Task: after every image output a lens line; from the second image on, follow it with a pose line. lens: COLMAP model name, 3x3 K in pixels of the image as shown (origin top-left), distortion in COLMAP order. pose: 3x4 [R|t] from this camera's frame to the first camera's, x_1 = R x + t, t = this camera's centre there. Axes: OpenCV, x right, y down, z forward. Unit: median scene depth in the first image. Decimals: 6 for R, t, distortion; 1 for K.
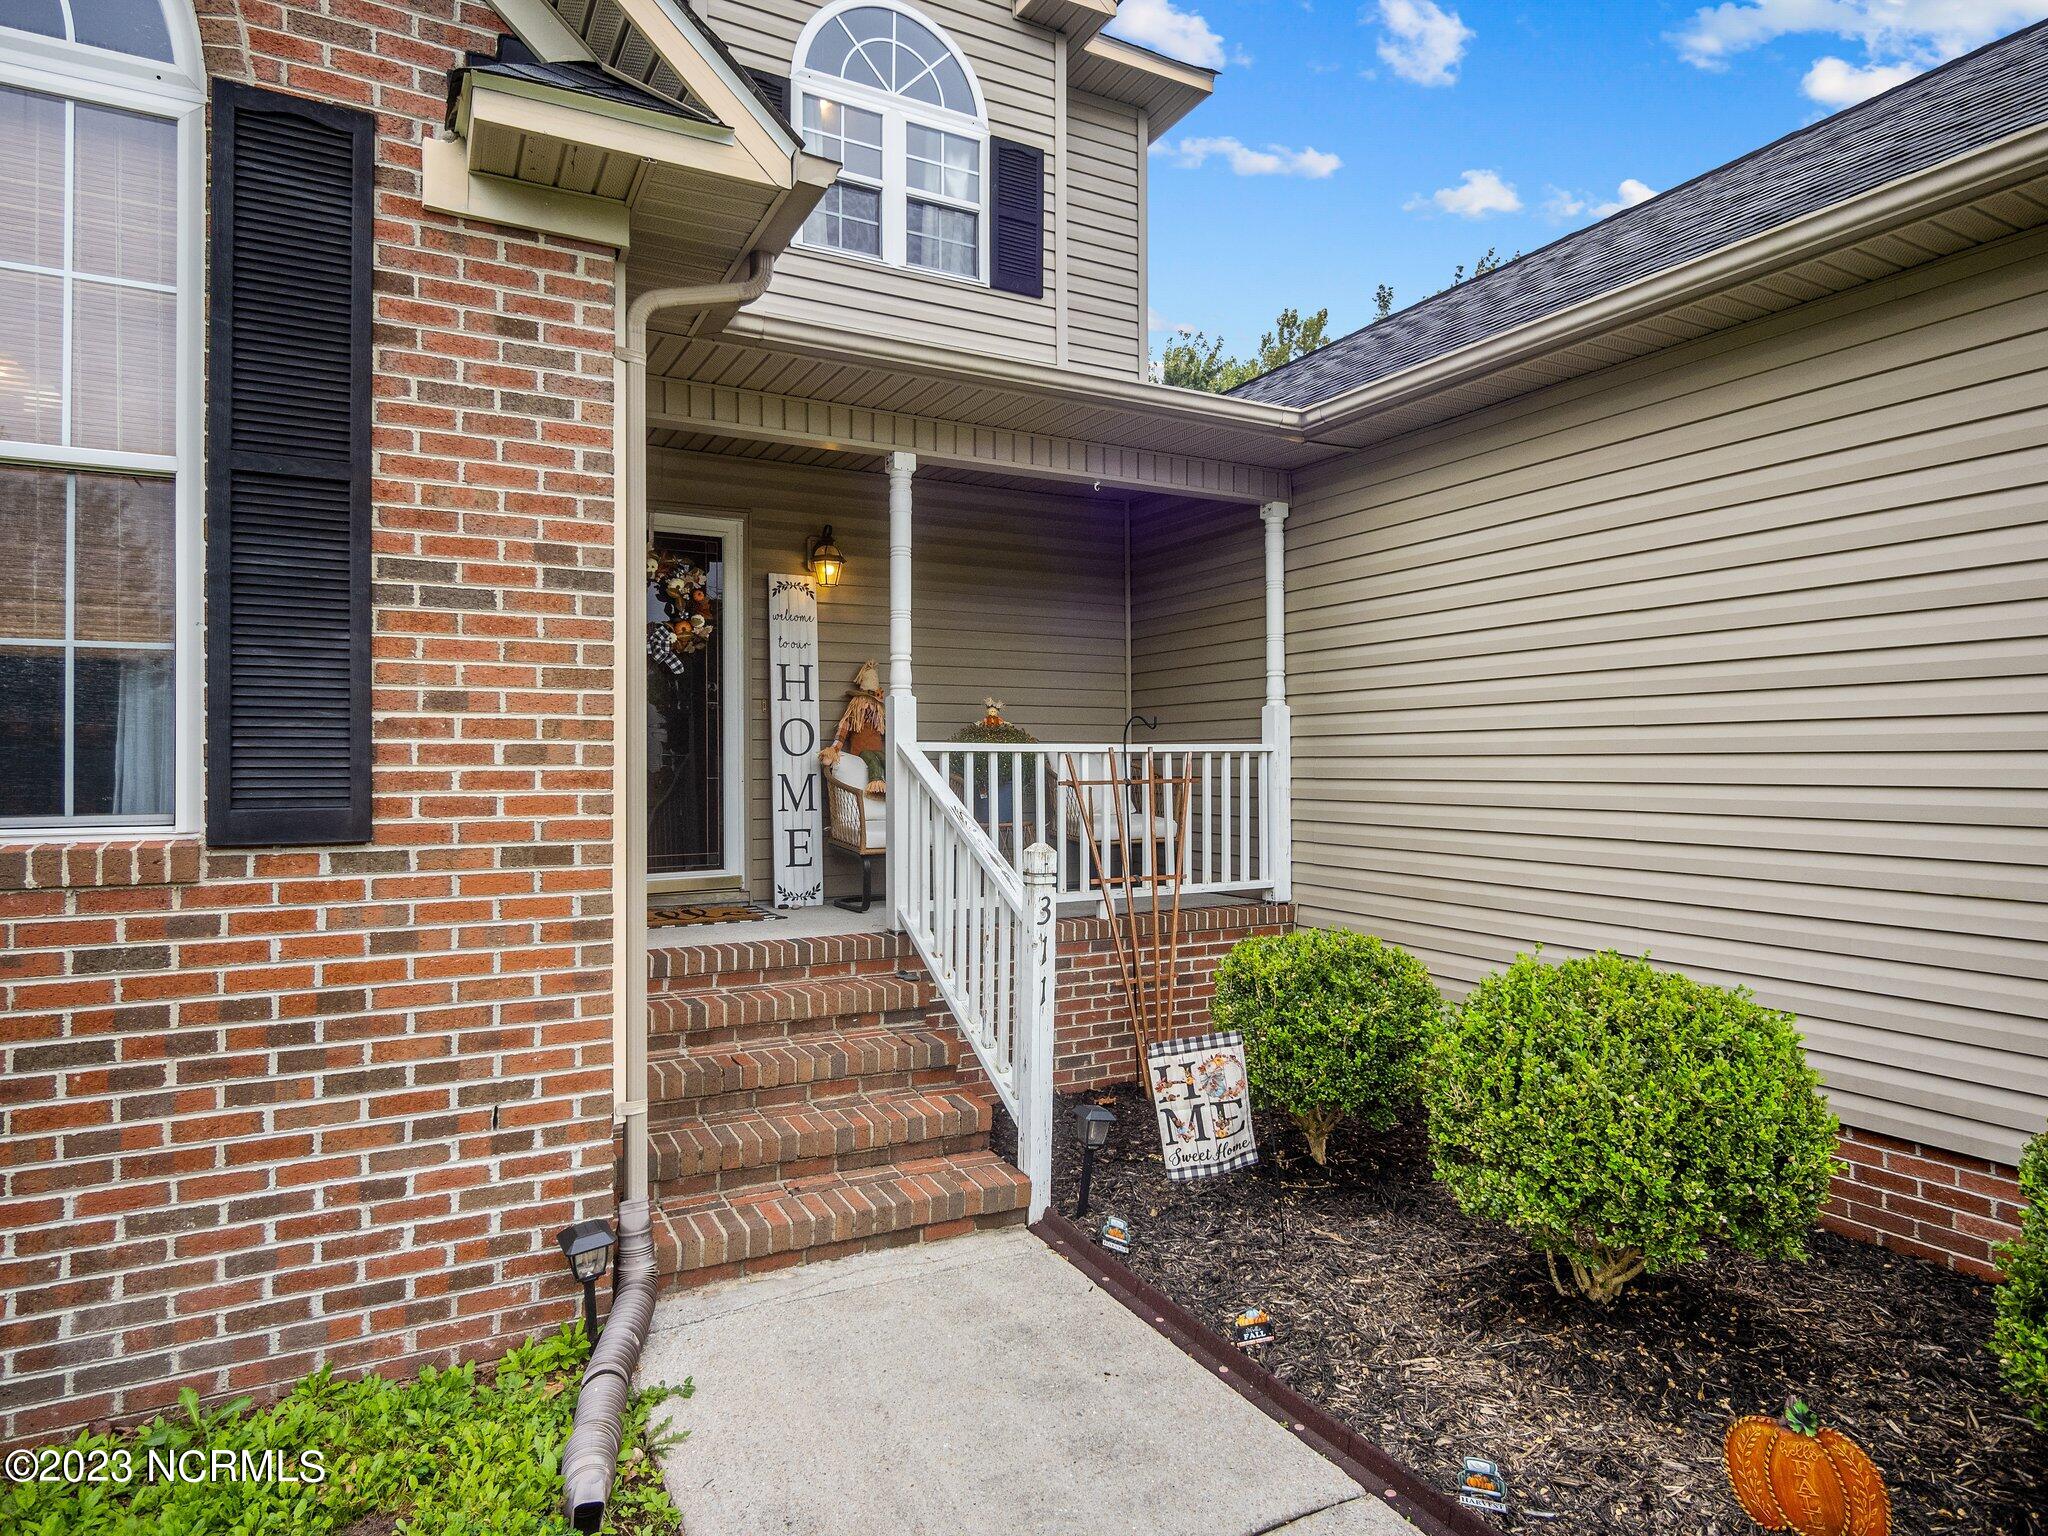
lens RADIAL K [[1181.8, 0, 1028.7], [0, 1181.8, 754.0], [0, 0, 1]] dist [-0.003341, 0.000371]
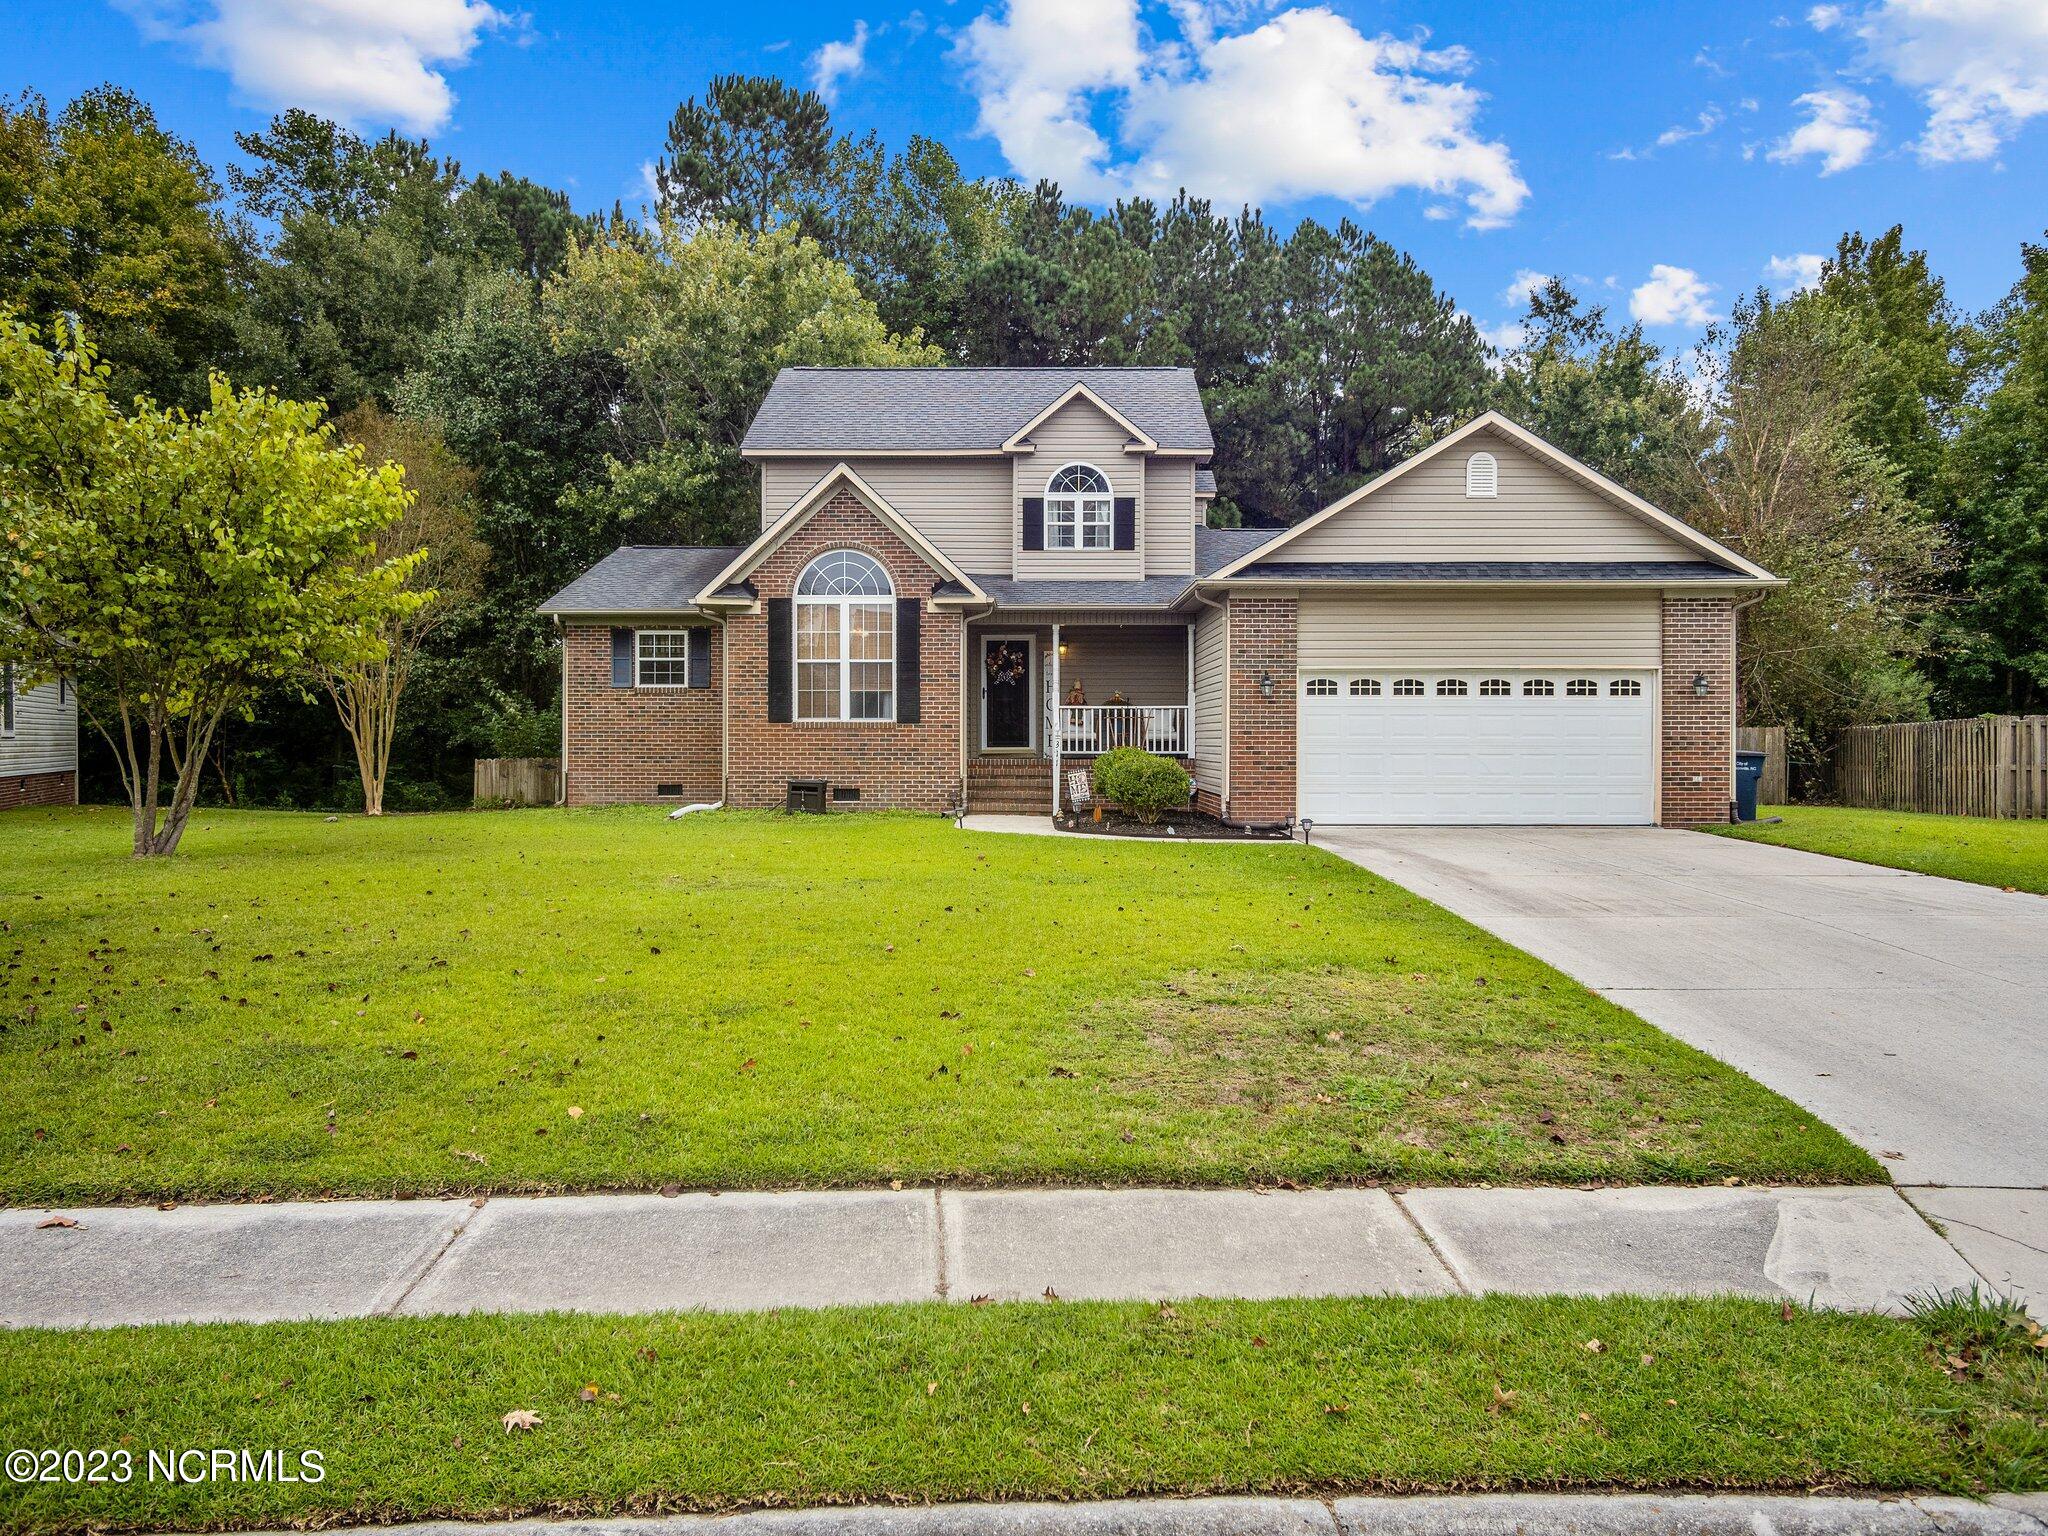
lens RADIAL K [[1529.2, 0, 1024.3], [0, 1529.2, 763.7], [0, 0, 1]] dist [0.002872, -0.001952]
pose [[0.877498, 0.012688, -0.479413, 2.342382], [-0.000967, 0.999695, 0.024688, 0.059236], [0.479580, -0.021200, 0.877242, -3.584219]]
